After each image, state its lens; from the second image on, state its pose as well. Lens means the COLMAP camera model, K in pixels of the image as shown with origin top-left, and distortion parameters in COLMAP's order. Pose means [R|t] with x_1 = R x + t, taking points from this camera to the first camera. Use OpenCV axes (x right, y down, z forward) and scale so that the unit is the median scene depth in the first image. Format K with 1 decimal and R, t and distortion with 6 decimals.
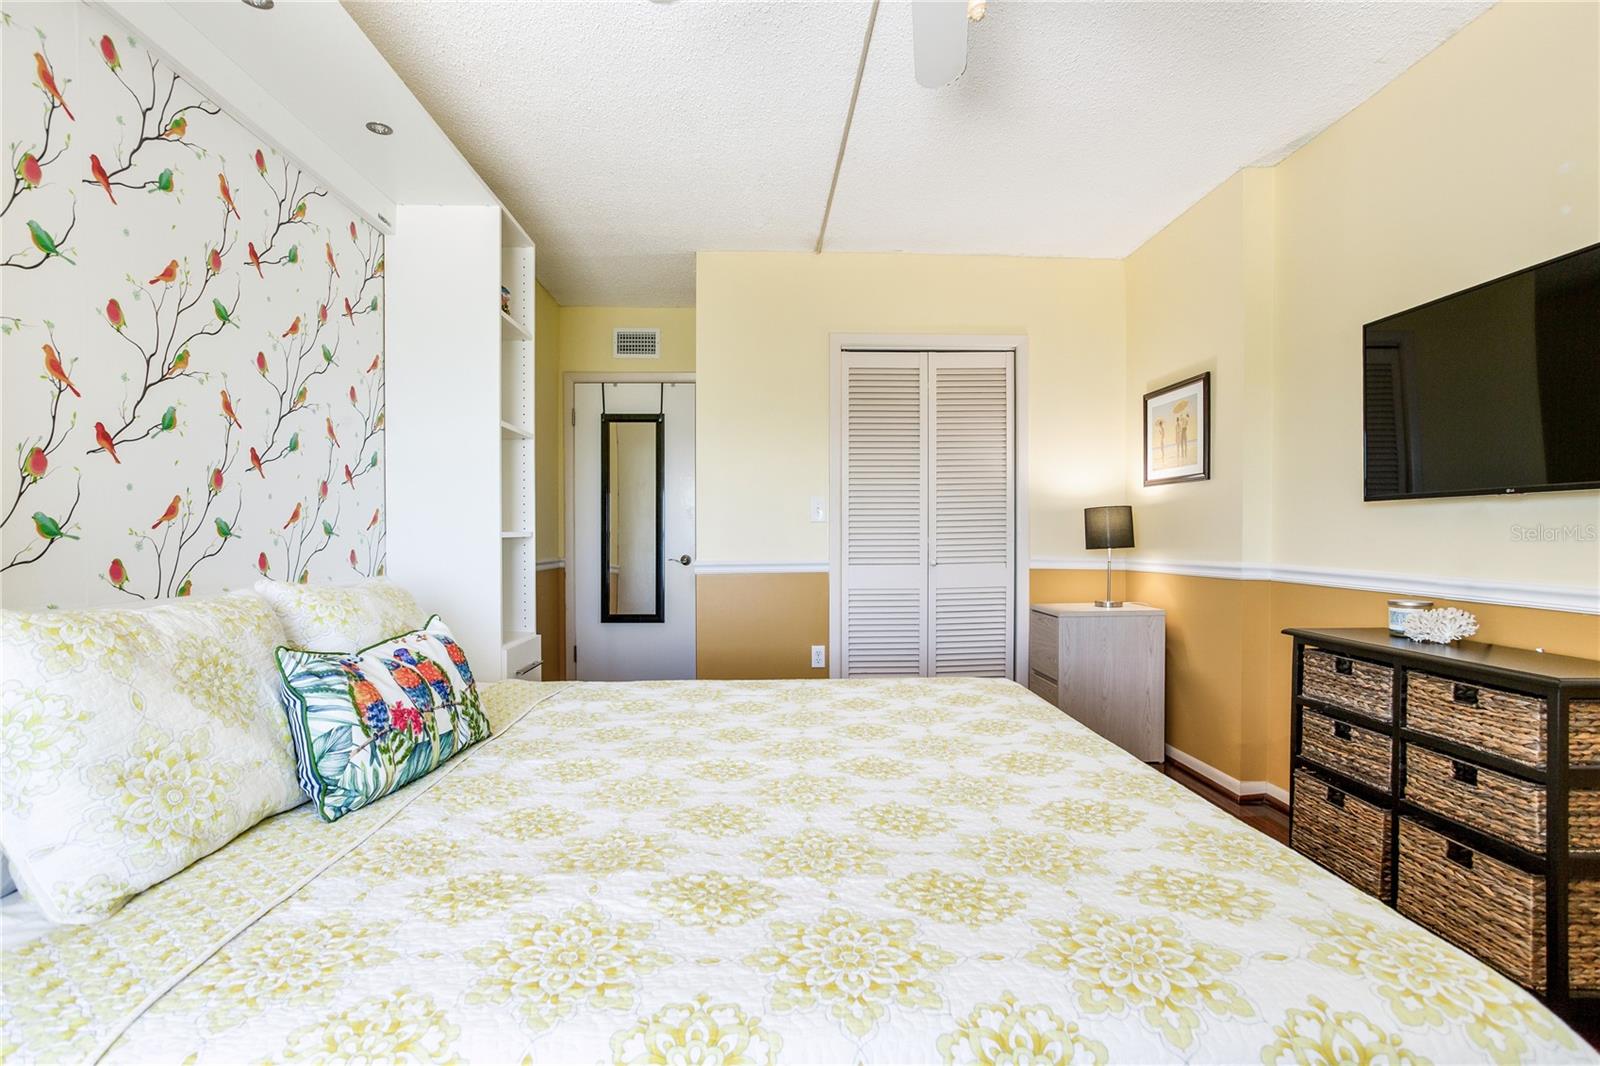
lens RADIAL K [[764.3, 0, 799.7], [0, 764.3, 548.8], [0, 0, 1]] dist [-0.016774, 0.007381]
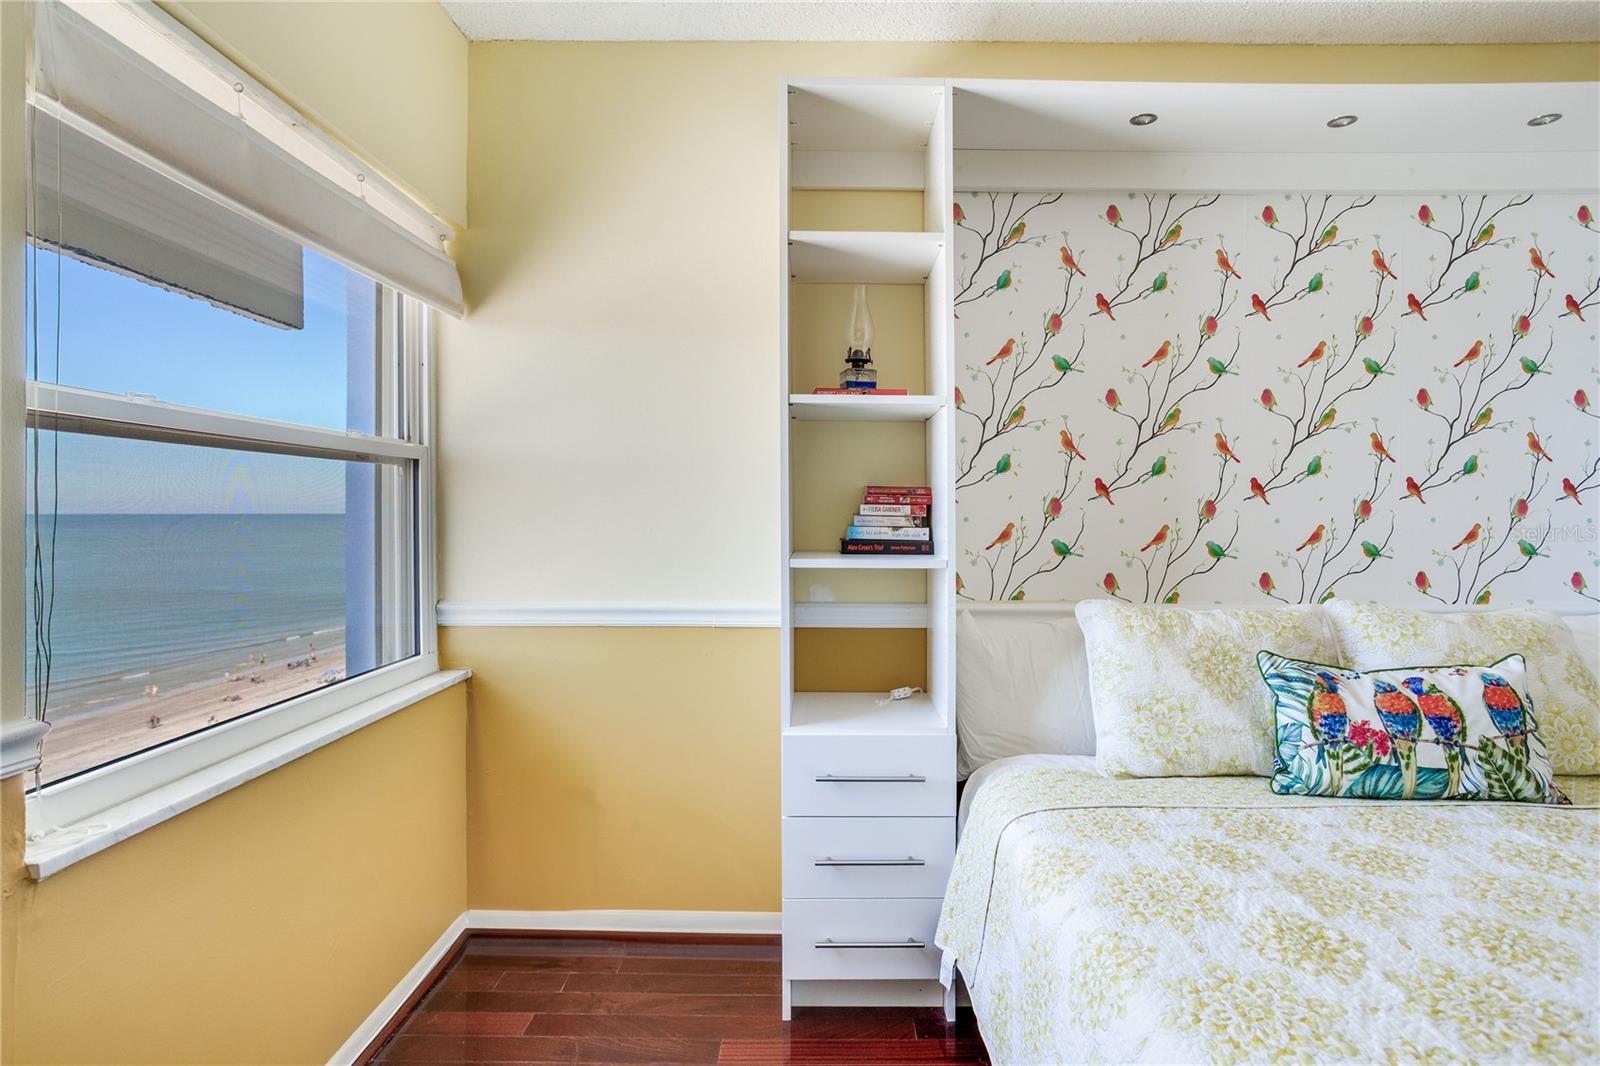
lens RADIAL K [[764.3, 0, 797.9], [0, 764.3, 522.3], [0, 0, 1]] dist [-0.016774, 0.007381]
pose [[-0.033343, 0.001044, -0.999443, 0.672538], [-0.019175, 0.999815, 0.001684, -0.082807], [0.999260, 0.019220, -0.033317, 0.222789]]
